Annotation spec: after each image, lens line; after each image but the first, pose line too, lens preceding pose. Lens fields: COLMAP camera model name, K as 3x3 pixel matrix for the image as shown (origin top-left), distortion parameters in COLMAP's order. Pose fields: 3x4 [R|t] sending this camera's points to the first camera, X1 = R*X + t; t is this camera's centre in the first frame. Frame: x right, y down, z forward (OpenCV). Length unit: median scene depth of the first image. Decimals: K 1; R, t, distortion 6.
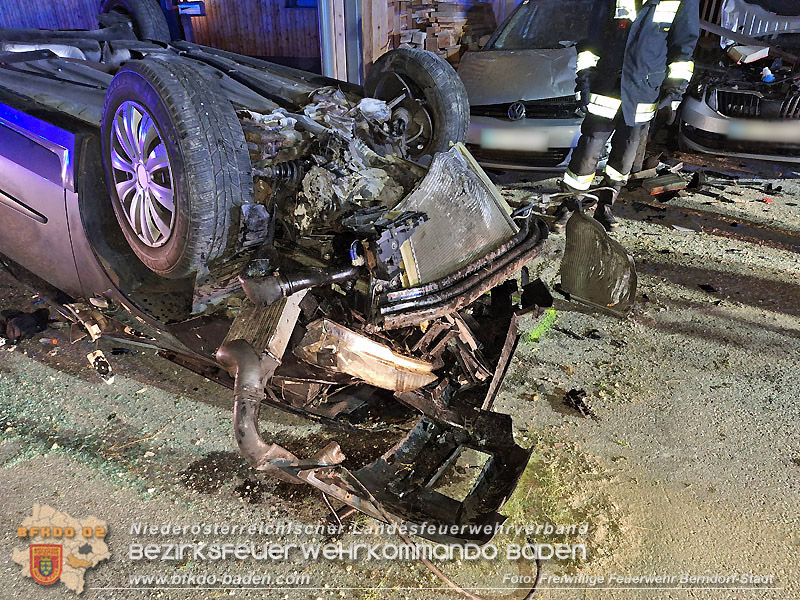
lens RADIAL K [[561.8, 0, 400.0], [0, 561.8, 300.0], [0, 0, 1]] dist [0.007795, 0.001343]
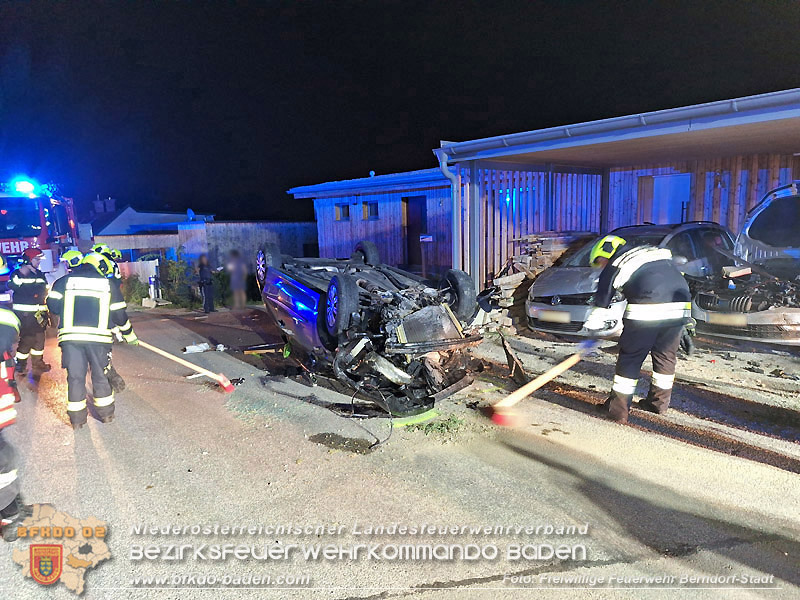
lens RADIAL K [[561.8, 0, 400.0], [0, 561.8, 300.0], [0, 0, 1]] dist [0.007795, 0.001343]
pose [[0.902201, 0.034213, -0.429958, 0.856304], [-0.176013, 0.939272, -0.294597, 0.422818], [0.393768, 0.341463, 0.853434, -1.094037]]
